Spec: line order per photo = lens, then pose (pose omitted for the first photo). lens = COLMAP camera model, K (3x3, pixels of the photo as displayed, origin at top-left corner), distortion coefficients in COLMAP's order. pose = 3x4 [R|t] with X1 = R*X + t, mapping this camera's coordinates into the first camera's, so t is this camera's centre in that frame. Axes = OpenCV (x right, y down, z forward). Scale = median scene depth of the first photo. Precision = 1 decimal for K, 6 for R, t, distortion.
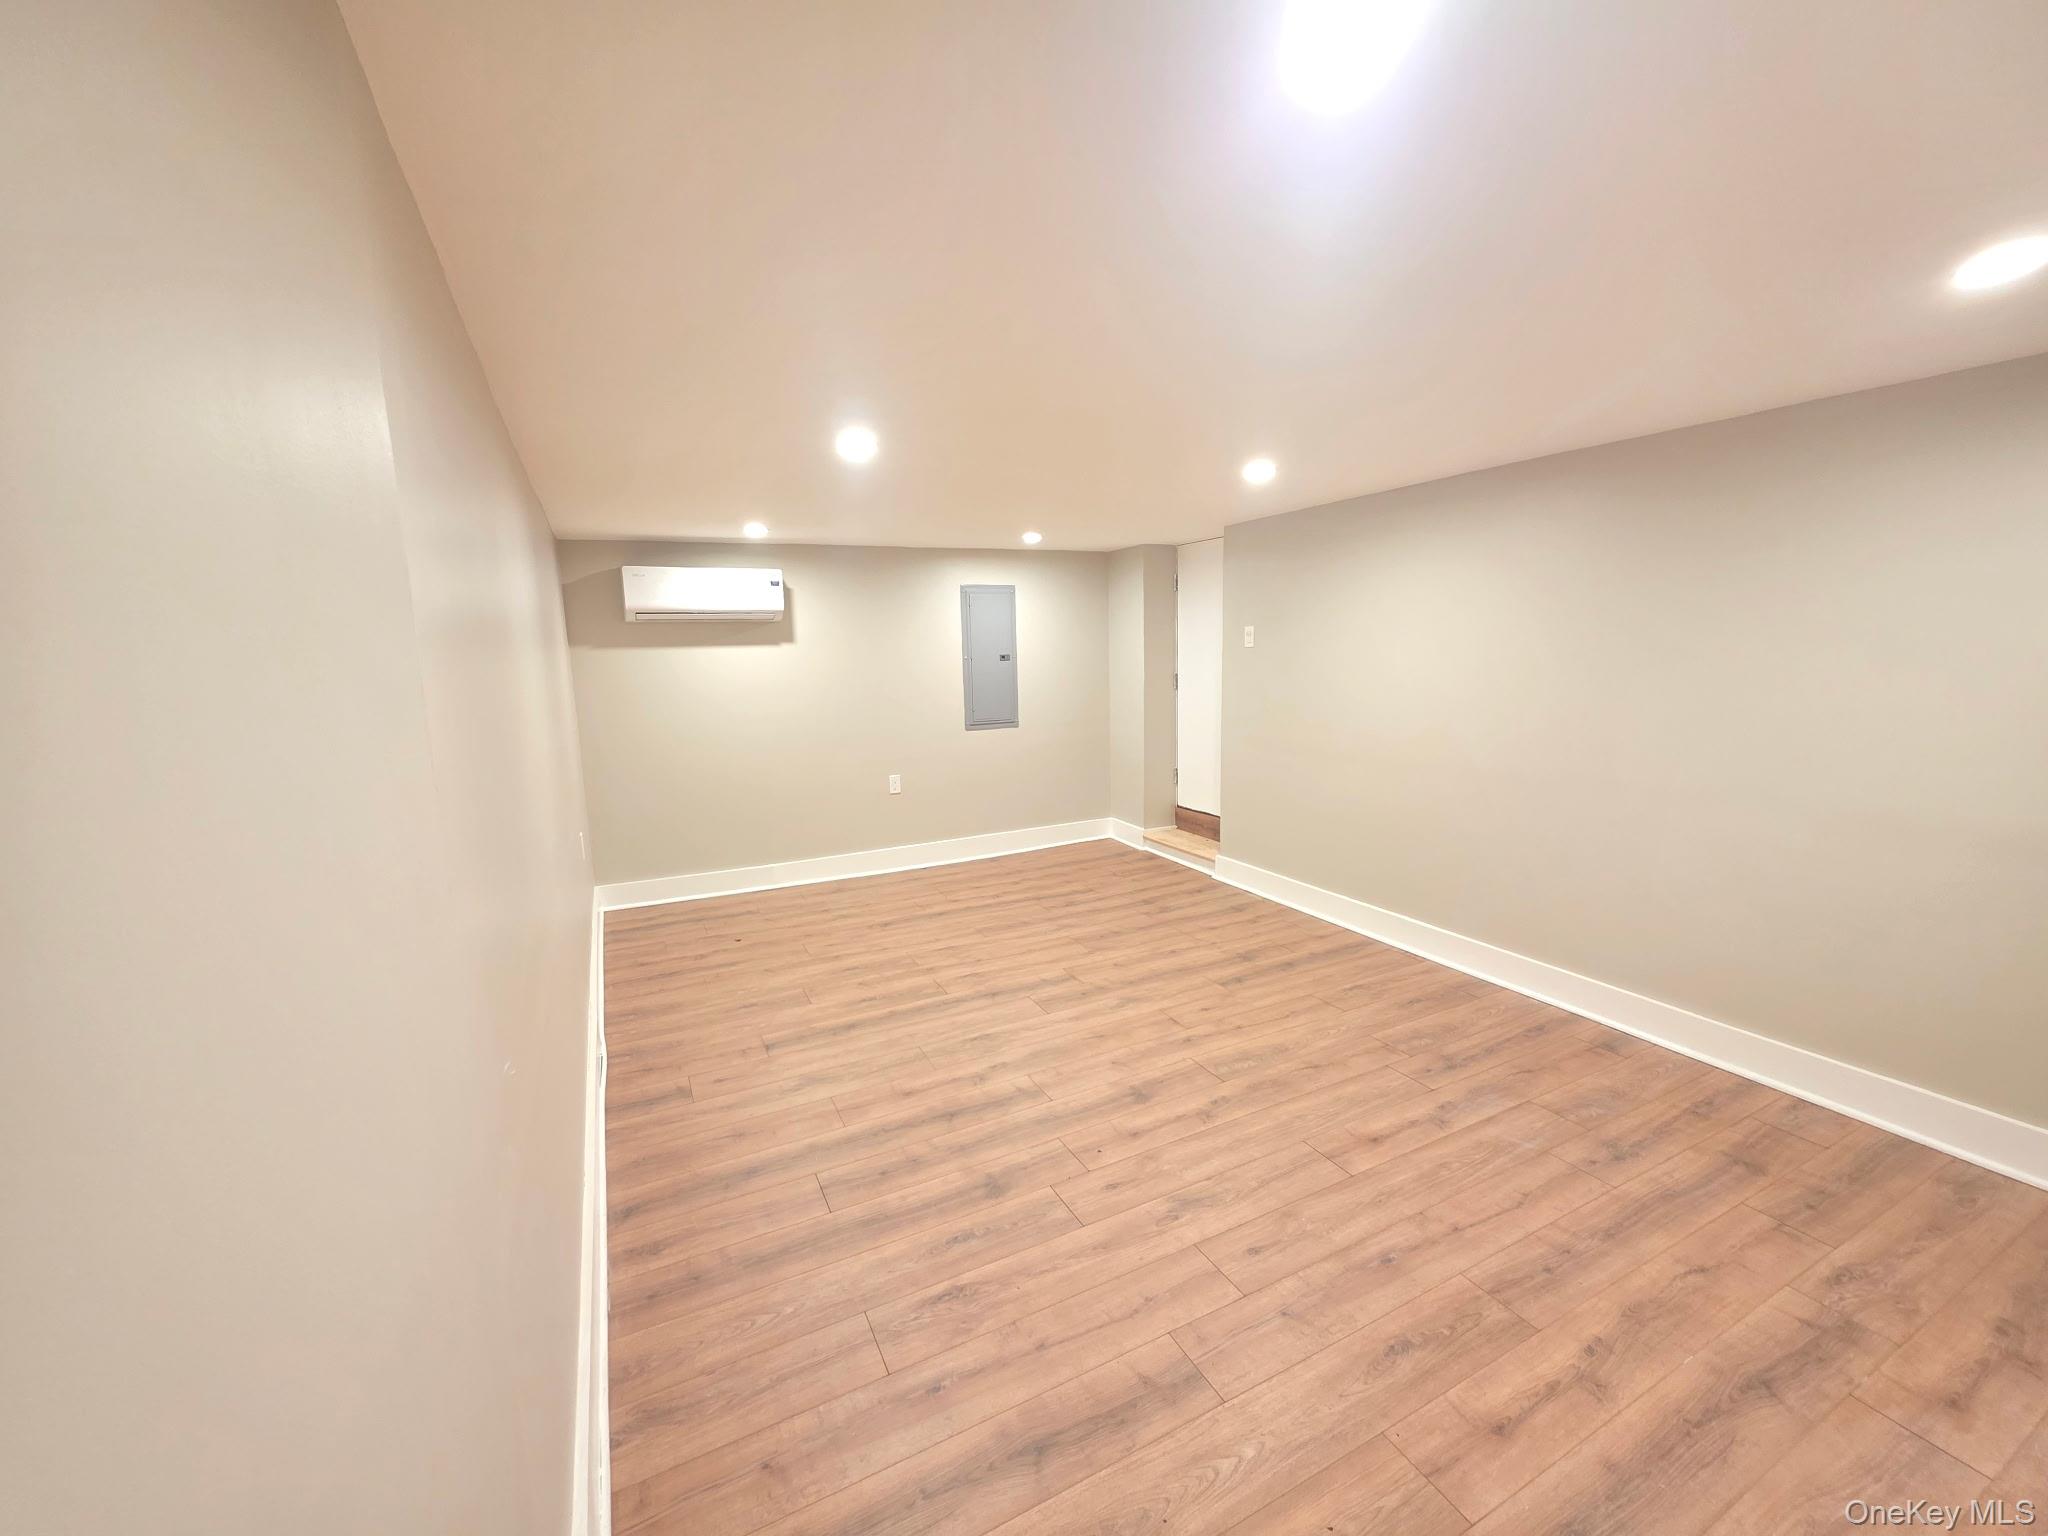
lens RADIAL K [[811.1, 0, 1020.8], [0, 811.1, 769.0], [0, 0, 1]] dist [0.000973, 0.000045]
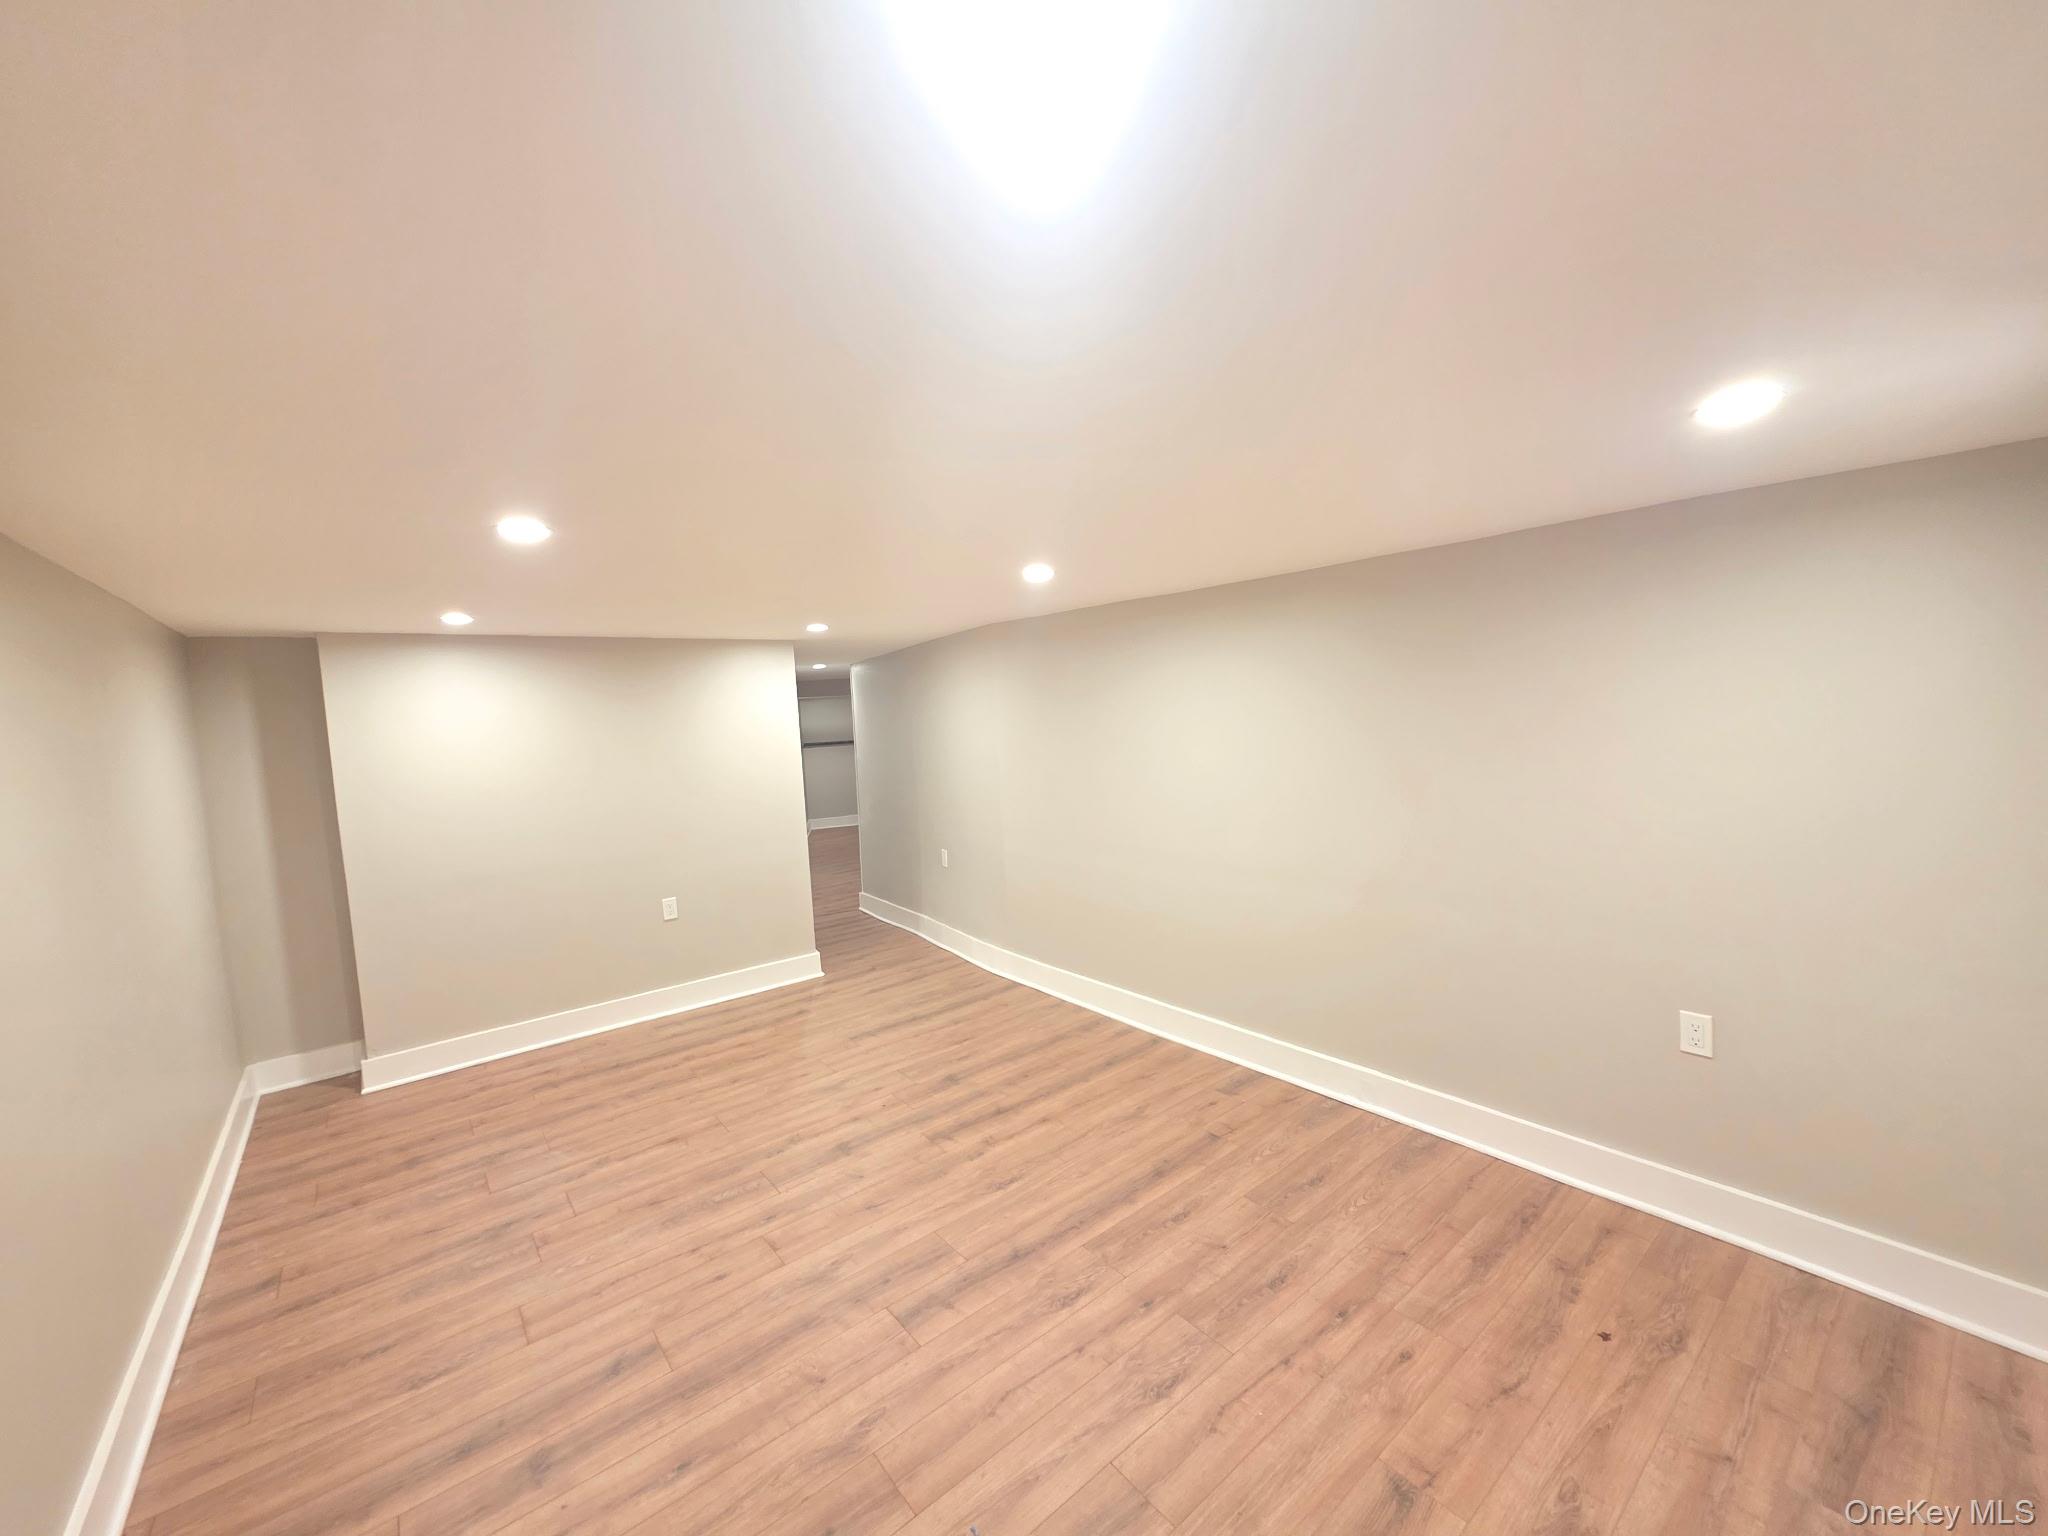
lens RADIAL K [[811.1, 0, 1024.6], [0, 811.1, 768.0], [0, 0, 1]] dist [0.000973, 0.000045]
pose [[-0.974528, 0.094335, -0.203460, 0.074571], [0.044442, 0.970469, 0.237095, -0.350916], [0.219818, 0.222014, -0.949942, 1.880441]]
